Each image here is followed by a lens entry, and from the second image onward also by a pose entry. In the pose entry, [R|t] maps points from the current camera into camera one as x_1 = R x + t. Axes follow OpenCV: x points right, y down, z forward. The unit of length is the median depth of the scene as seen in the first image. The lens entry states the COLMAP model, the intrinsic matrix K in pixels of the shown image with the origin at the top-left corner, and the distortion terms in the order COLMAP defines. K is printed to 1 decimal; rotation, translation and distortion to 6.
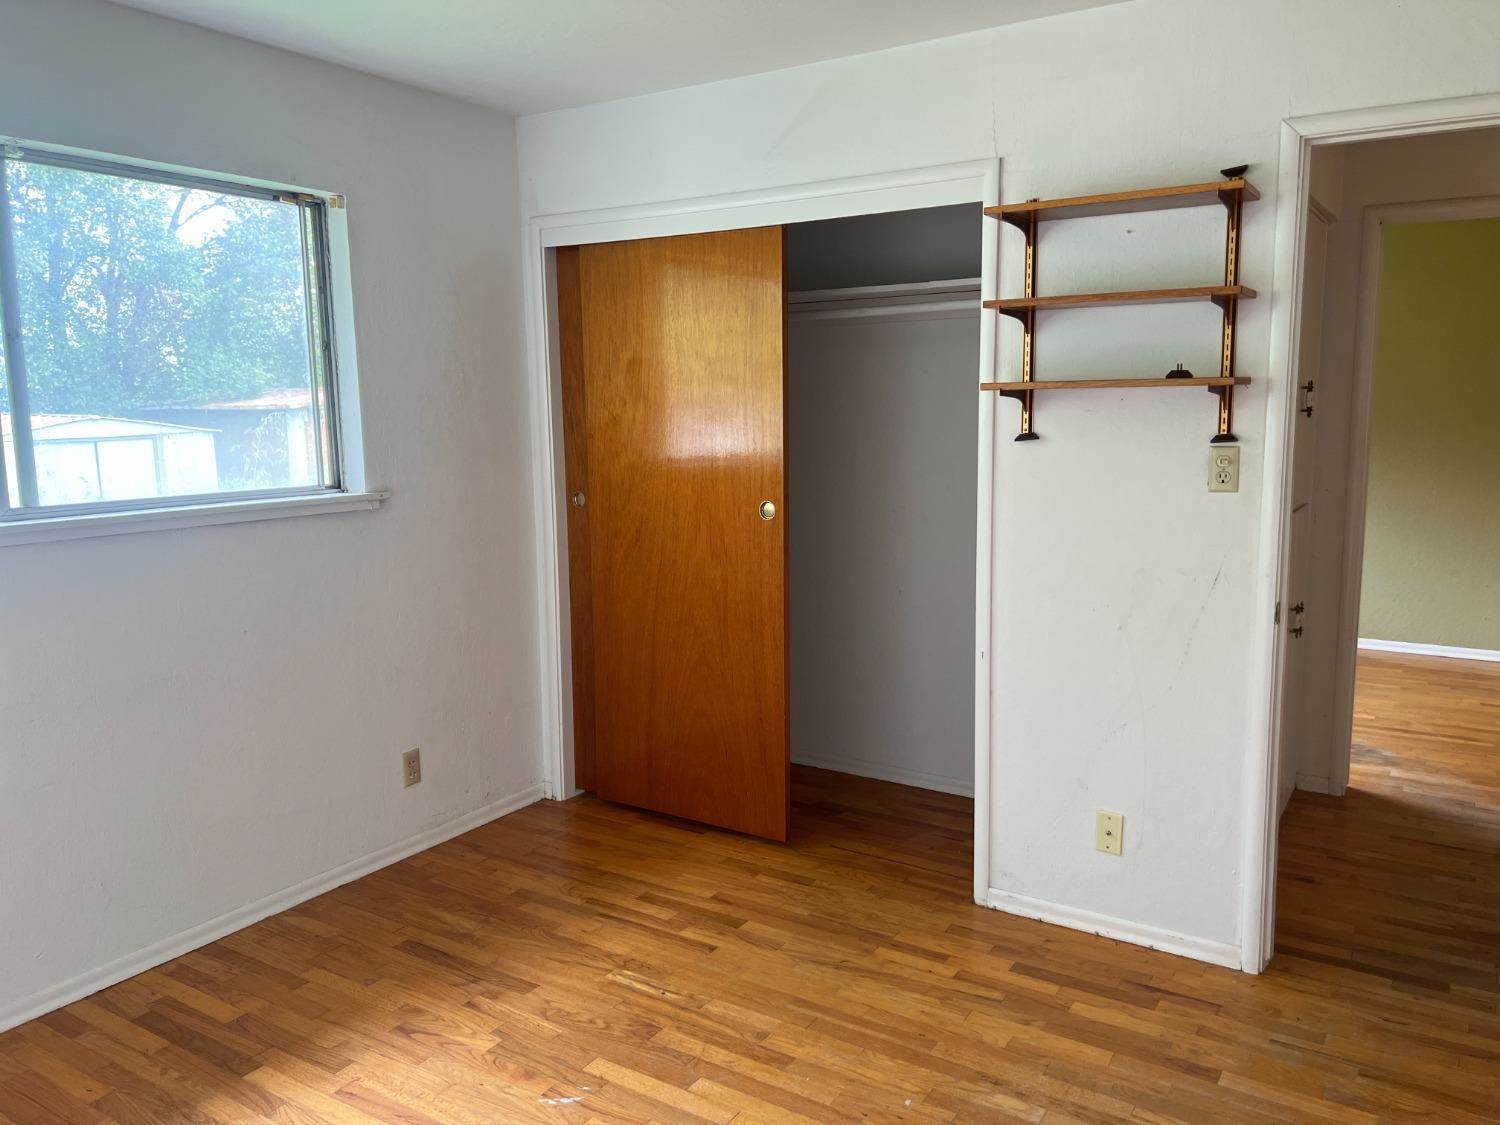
lens RADIAL K [[1130.9, 0, 752.2], [0, 1130.9, 563.1], [0, 0, 1]] dist [0.054579, -0.057157]
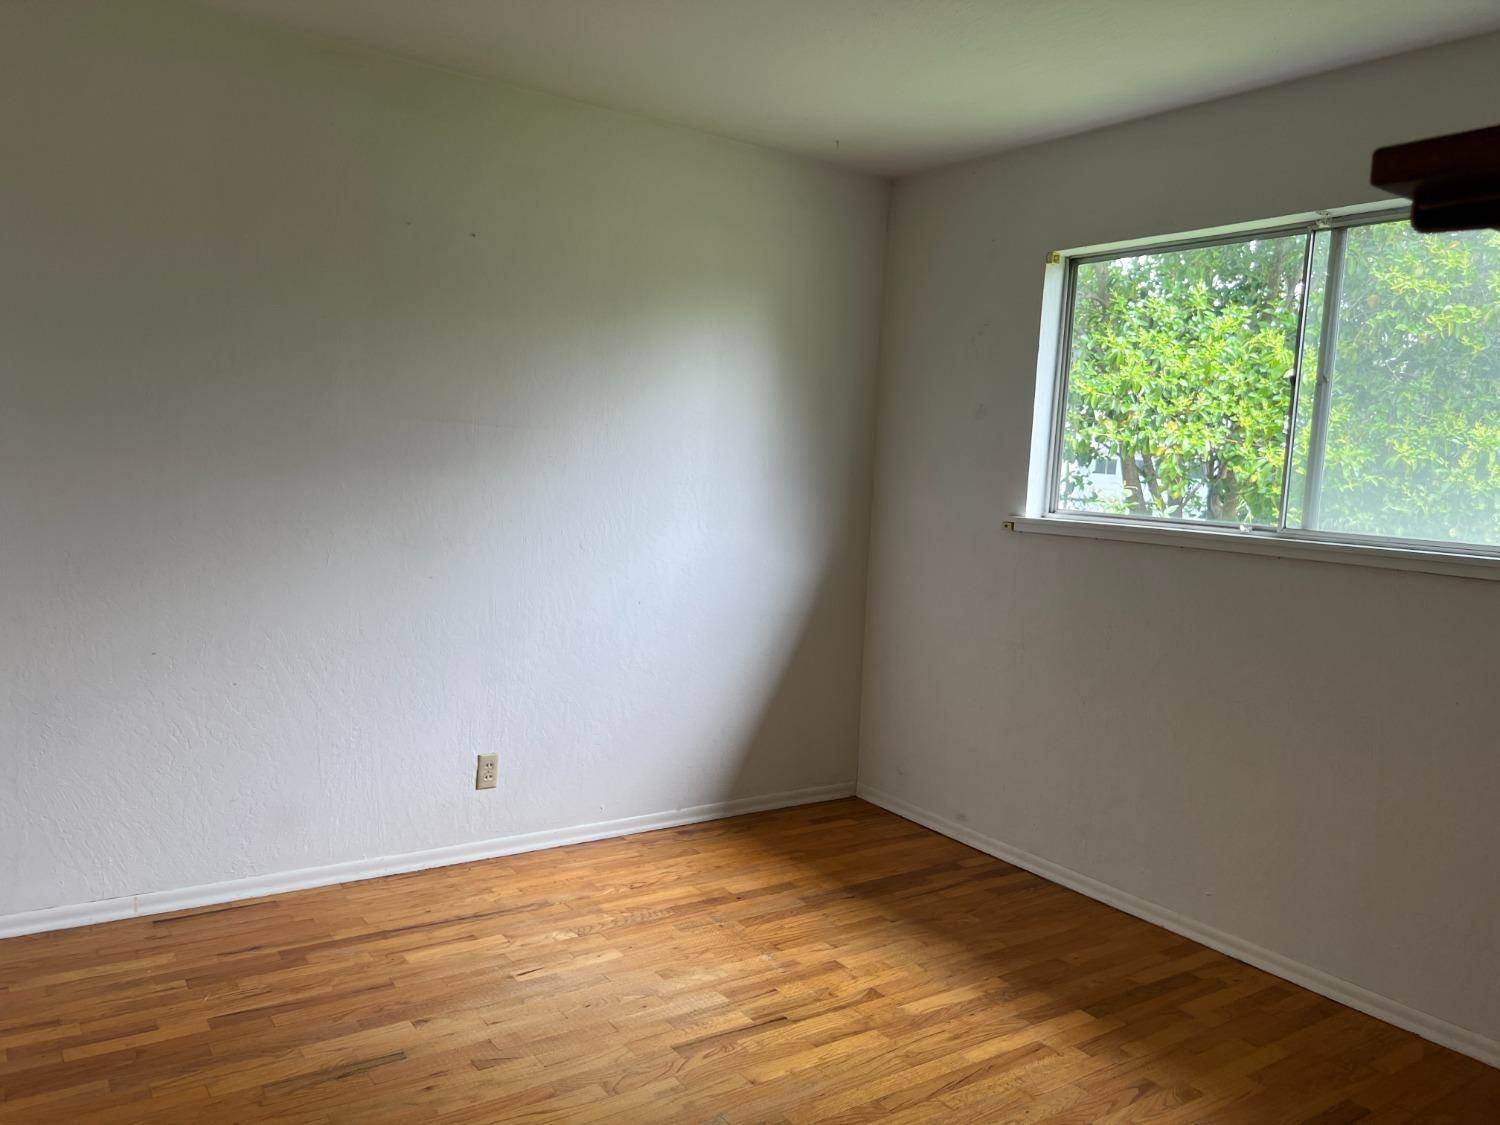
lens RADIAL K [[1130.9, 0, 751.0], [0, 1130.9, 562.7], [0, 0, 1]] dist [0.054579, -0.057157]
pose [[-0.376281, 0.085517, -0.922550, 0.651316], [-0.174852, 0.971284, 0.161352, -0.109760], [0.909857, 0.222023, -0.350523, 0.919127]]
